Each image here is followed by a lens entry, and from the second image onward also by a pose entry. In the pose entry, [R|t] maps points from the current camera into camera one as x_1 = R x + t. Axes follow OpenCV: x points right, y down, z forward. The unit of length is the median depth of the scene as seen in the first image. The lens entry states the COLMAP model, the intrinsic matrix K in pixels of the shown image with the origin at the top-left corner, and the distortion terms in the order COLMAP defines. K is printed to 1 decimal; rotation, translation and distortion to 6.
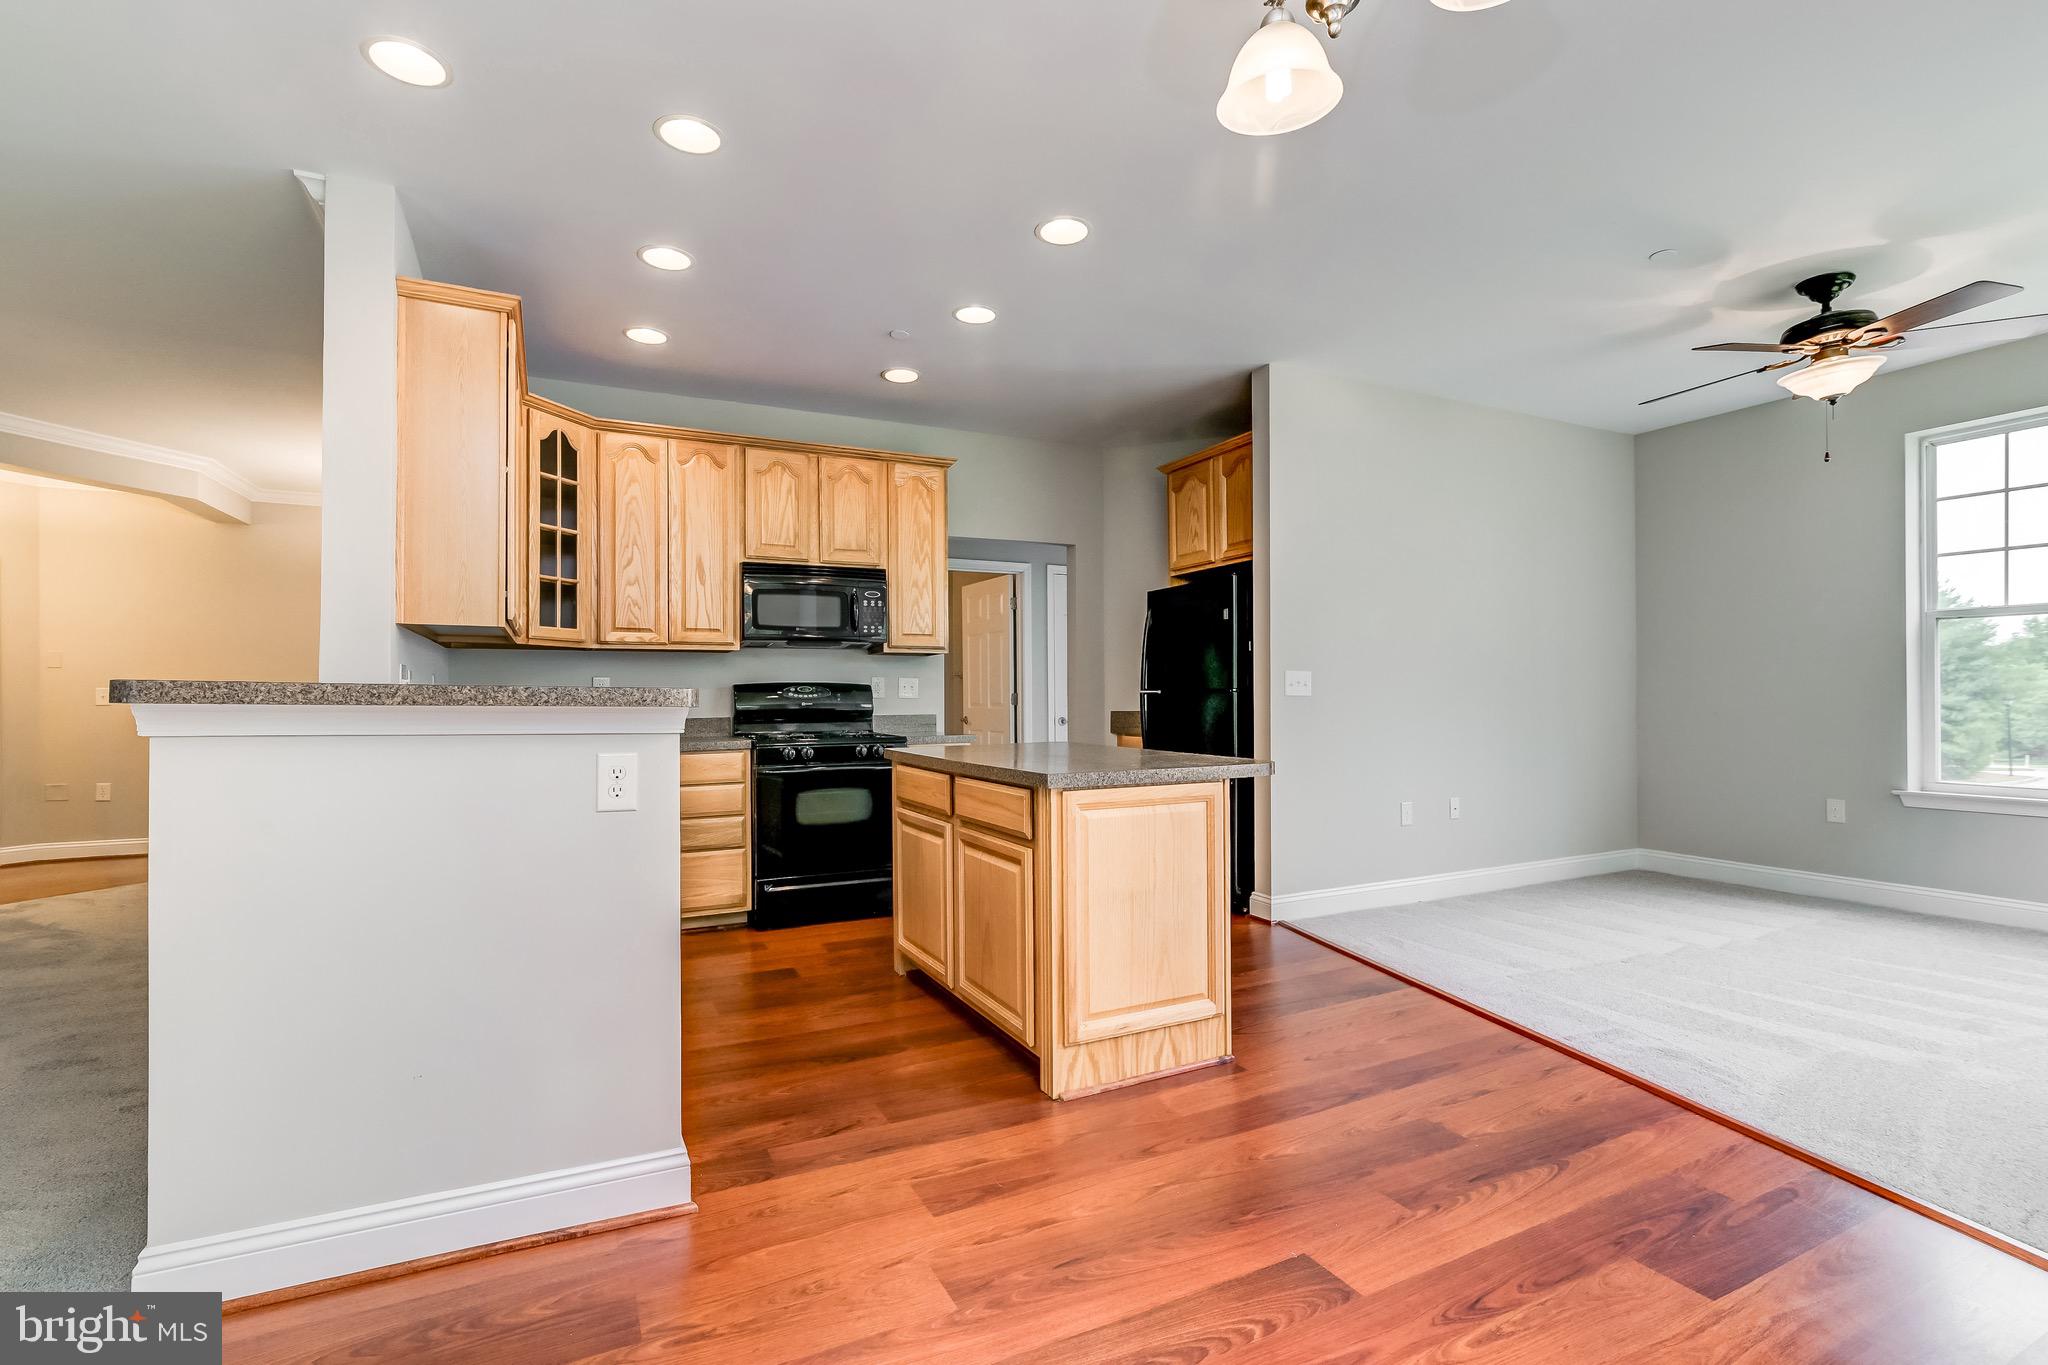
lens RADIAL K [[937.0, 0, 1012.7], [0, 937.0, 695.9], [0, 0, 1]] dist [-0.004708, 0.000149]
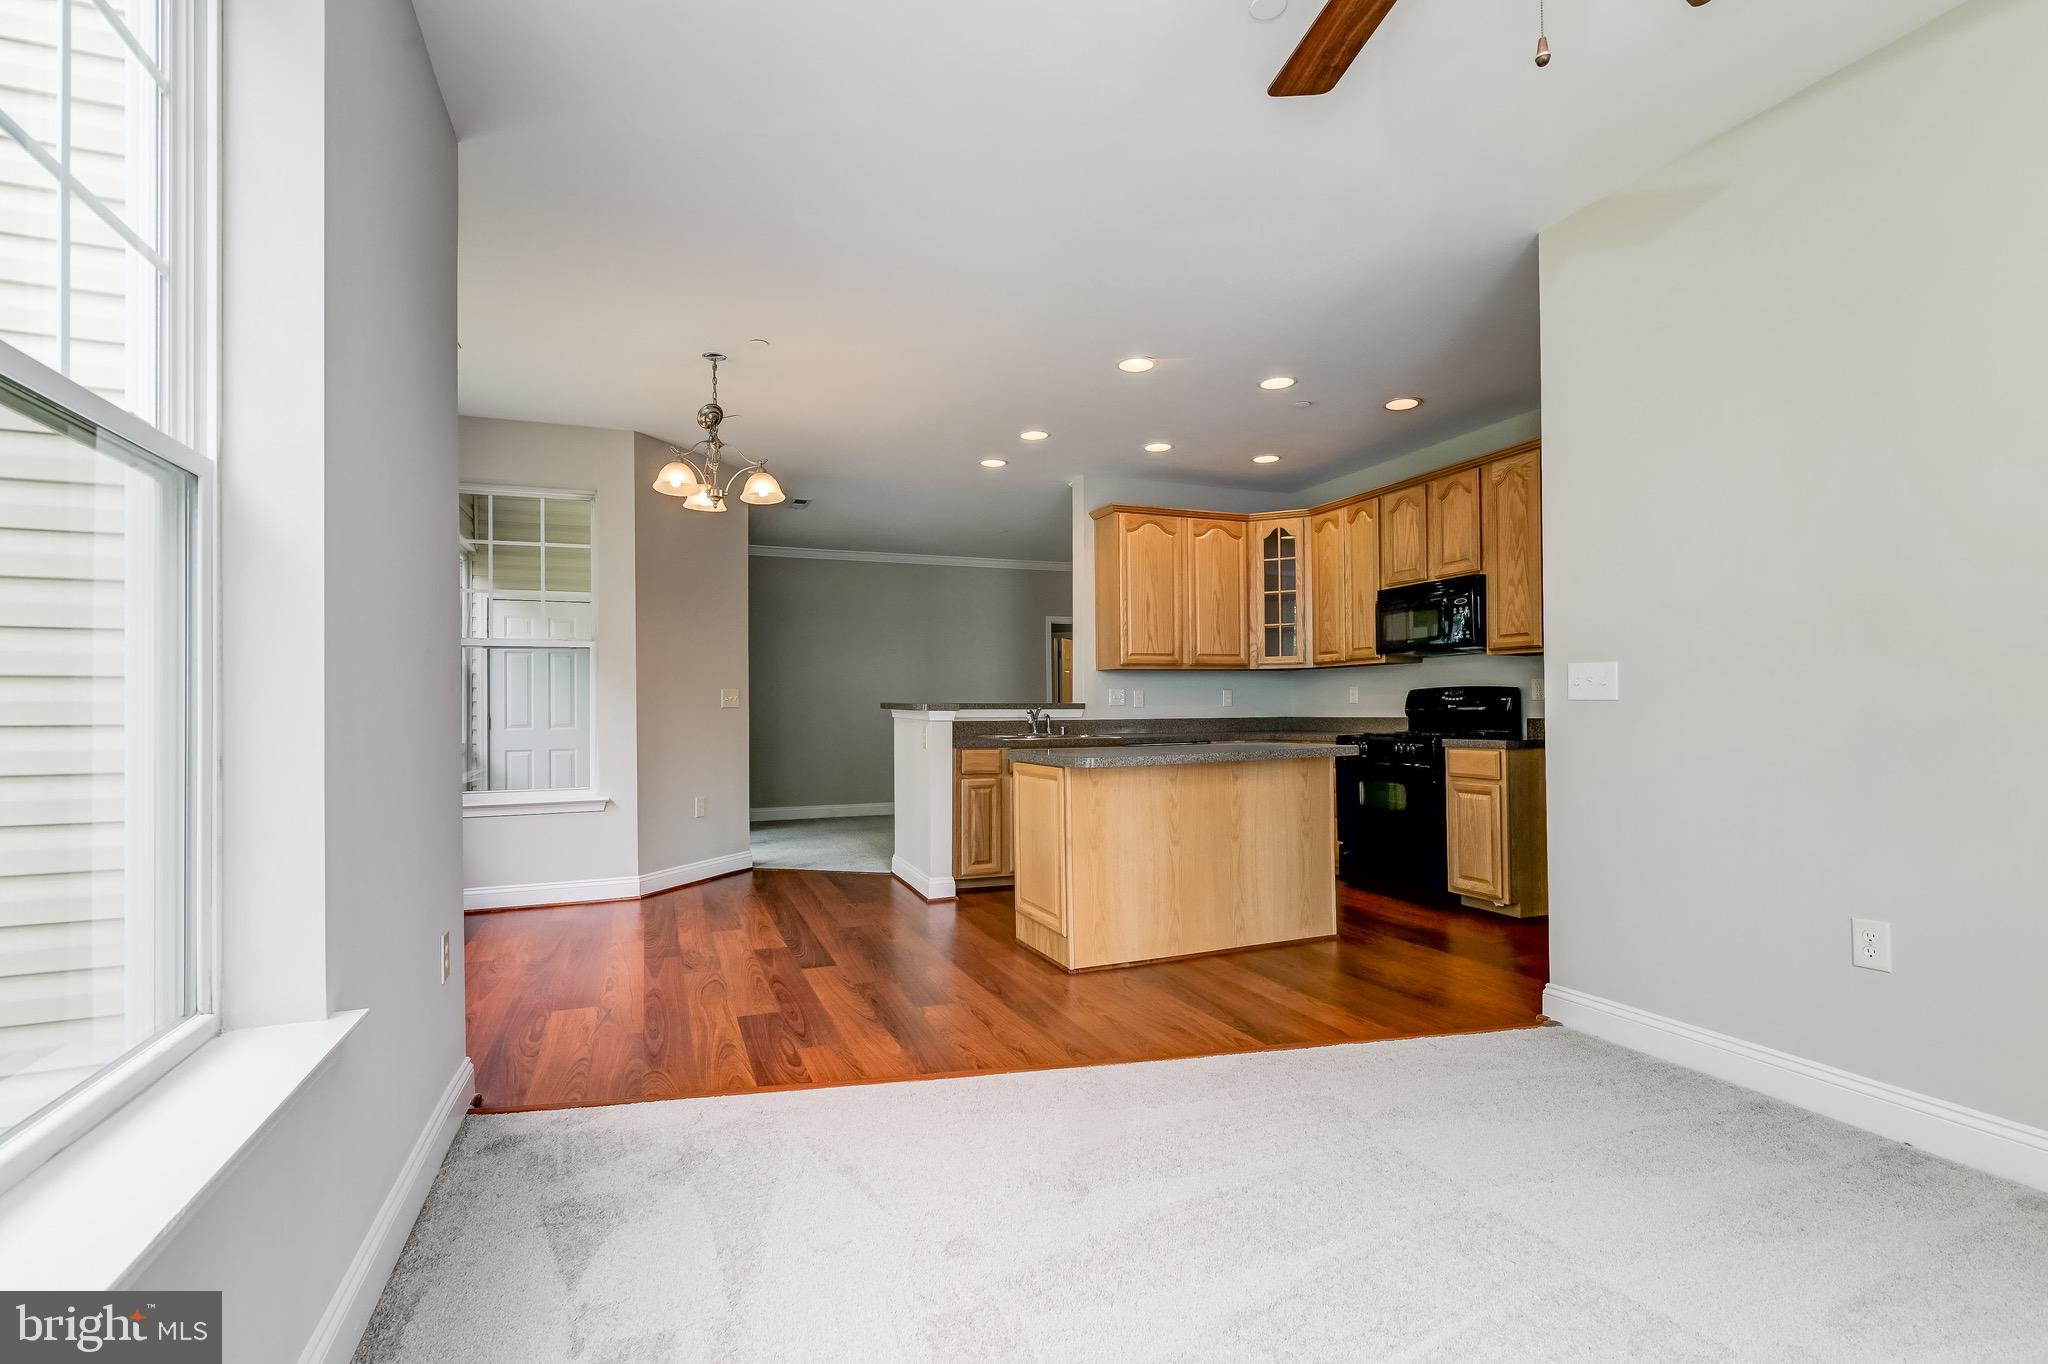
lens RADIAL K [[921.6, 0, 1035.6], [0, 921.6, 698.1], [0, 0, 1]] dist [-0.003527, 0.000275]
pose [[-0.062762, -0.002310, -0.998026, 0.976276], [0.014231, 0.999894, -0.003209, -0.004912], [0.997927, -0.014404, -0.062722, 0.646169]]
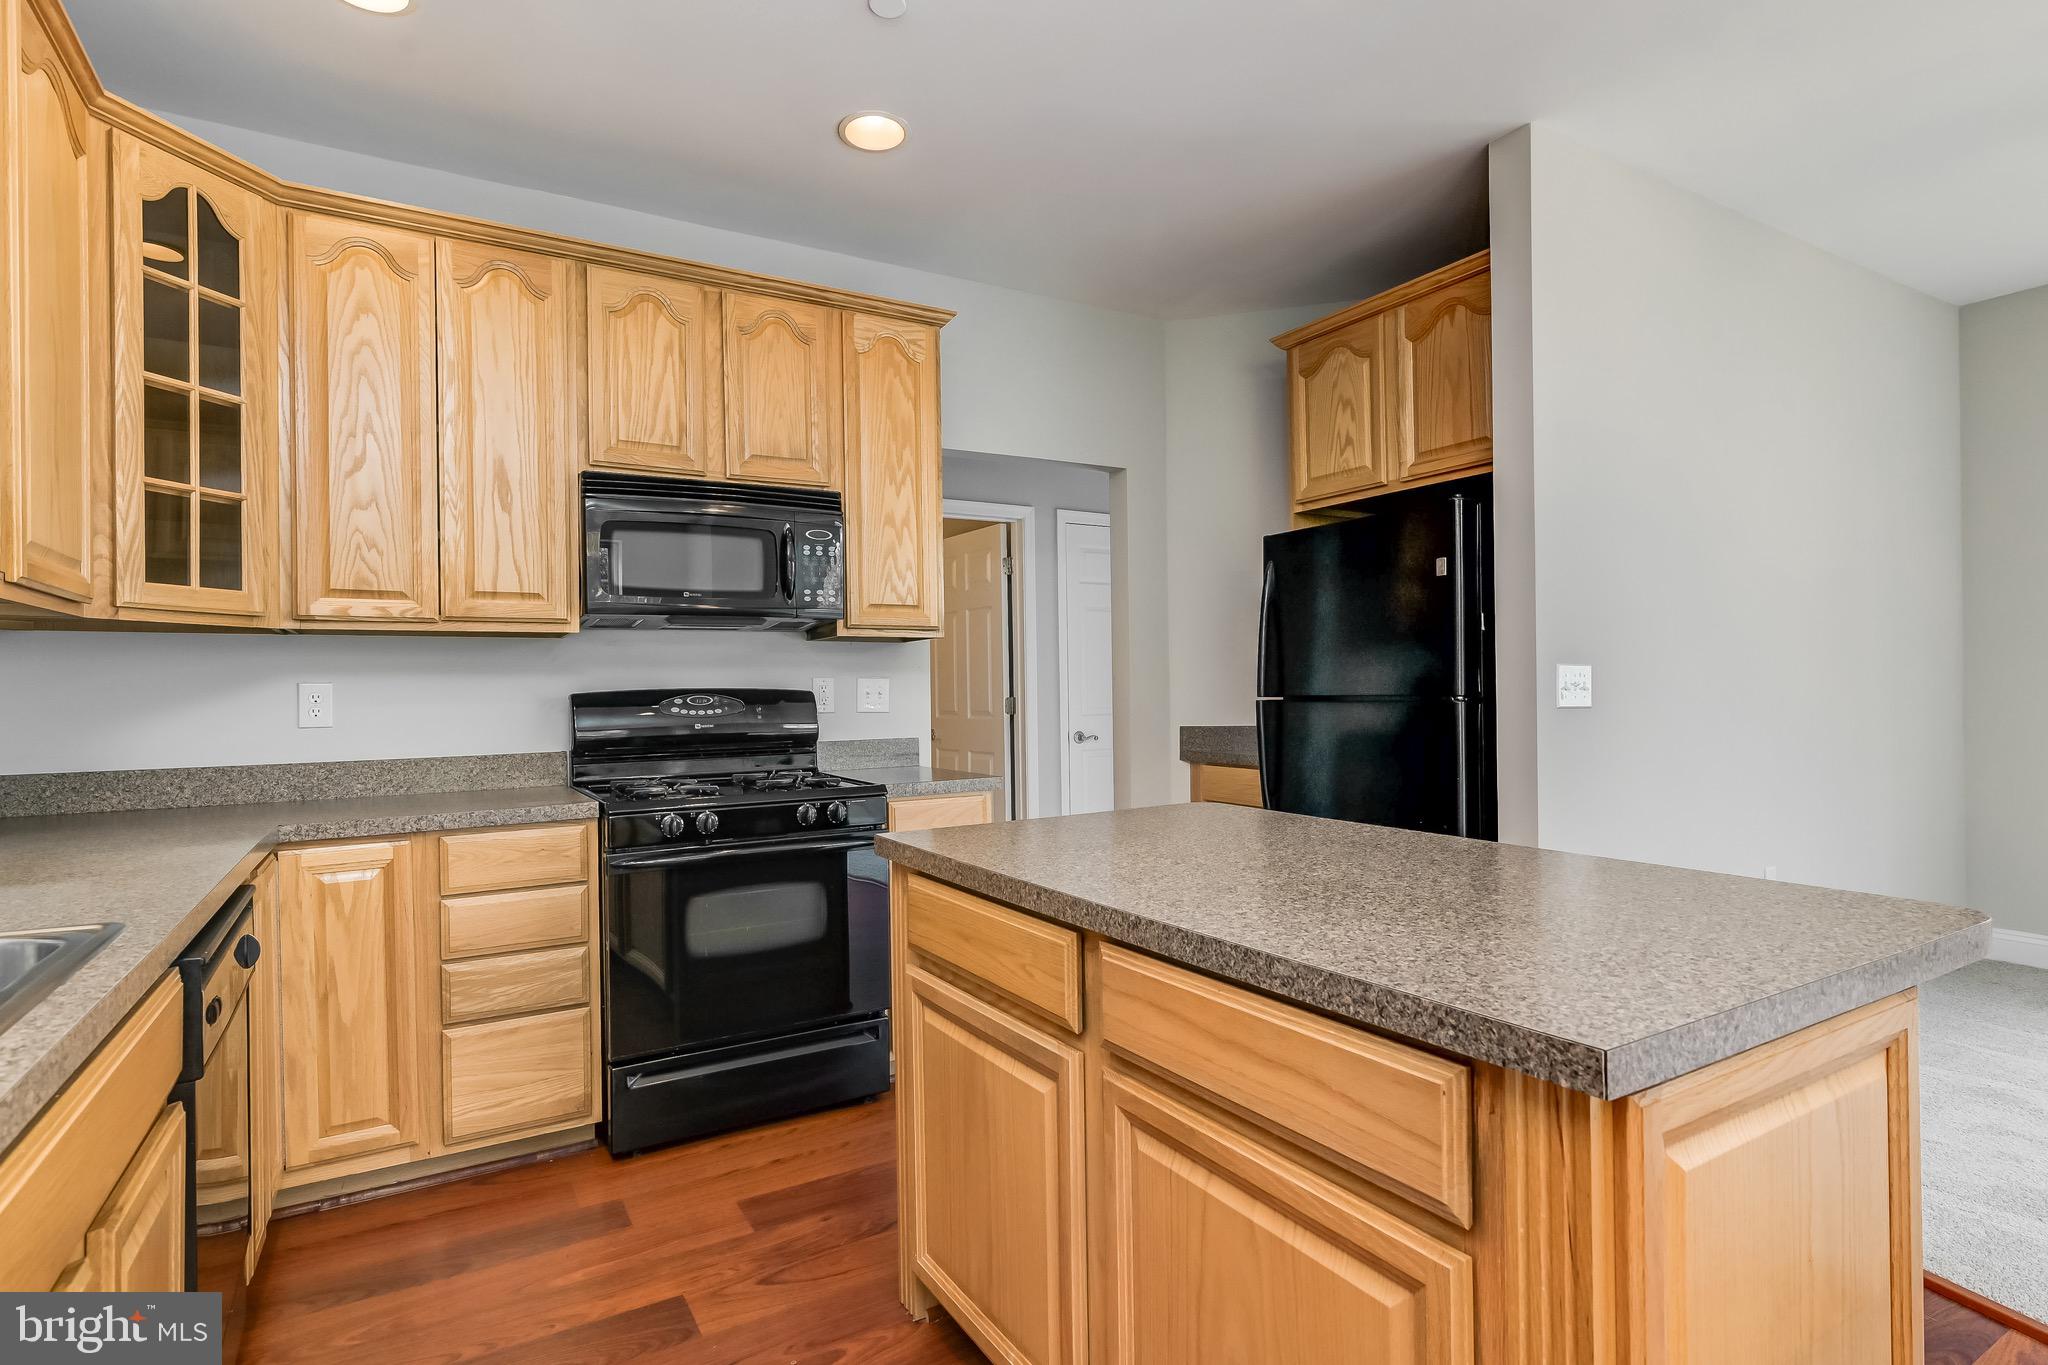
lens RADIAL K [[1032.0, 0, 1000.8], [0, 1032.0, 689.2], [0, 0, 1]] dist [-0.001310, 0.000559]
pose [[0.997392, -0.007776, 0.071753, -0.091974], [0.007765, 0.999970, 0.000425, -0.014480], [-0.071754, 0.000133, 0.997422, 0.394310]]
